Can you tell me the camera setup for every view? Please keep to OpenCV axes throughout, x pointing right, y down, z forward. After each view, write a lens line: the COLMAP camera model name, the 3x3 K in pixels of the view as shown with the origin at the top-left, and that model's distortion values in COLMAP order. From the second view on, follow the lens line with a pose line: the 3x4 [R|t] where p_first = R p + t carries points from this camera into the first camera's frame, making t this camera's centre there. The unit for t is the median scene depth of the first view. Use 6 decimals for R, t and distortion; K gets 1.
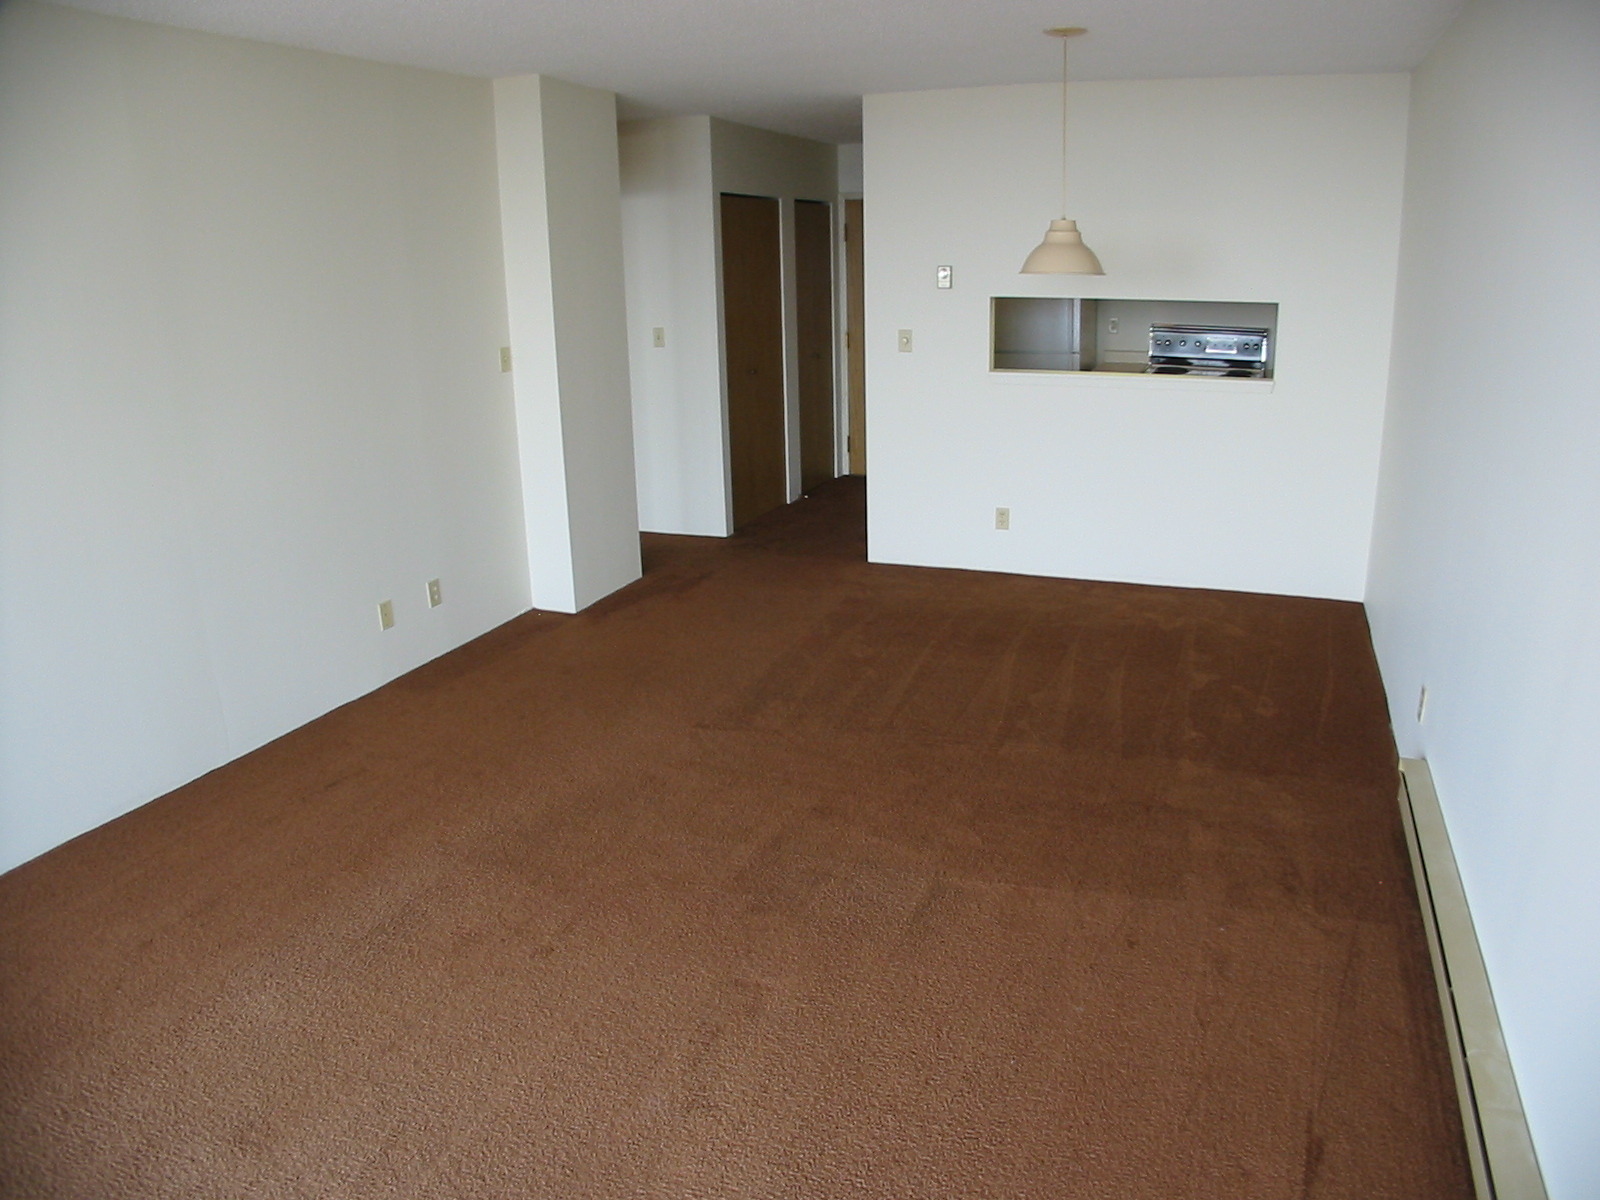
lens RADIAL K [[1152.8, 0, 800.0], [0, 1152.8, 600.0], [0, 0, 1]] dist [-0.173577, 0.095527]
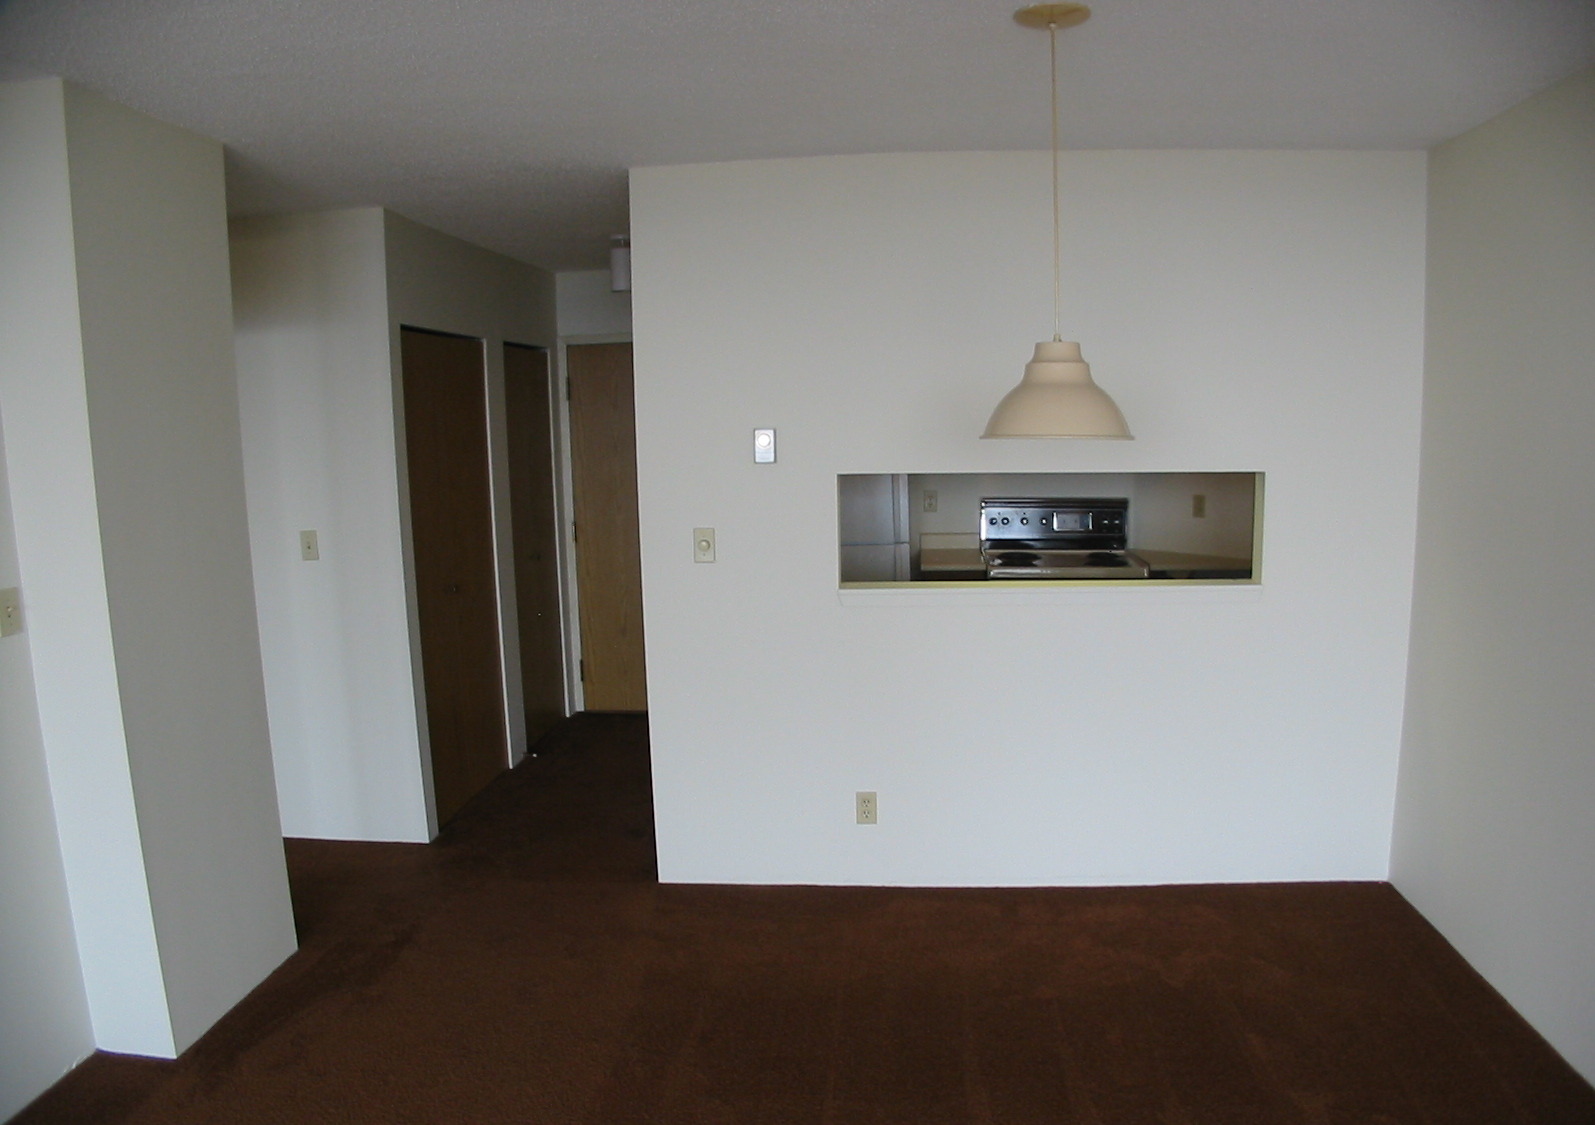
lens RADIAL K [[1183.0, 0, 798.5], [0, 1183.0, 609.6], [0, 0, 1]] dist [-0.191466, 0.088844]
pose [[0.962904, -0.047743, 0.265588, -0.034101], [0.083558, 0.988603, -0.125231, -0.102097], [-0.256582, 0.142777, 0.955919, 0.350487]]
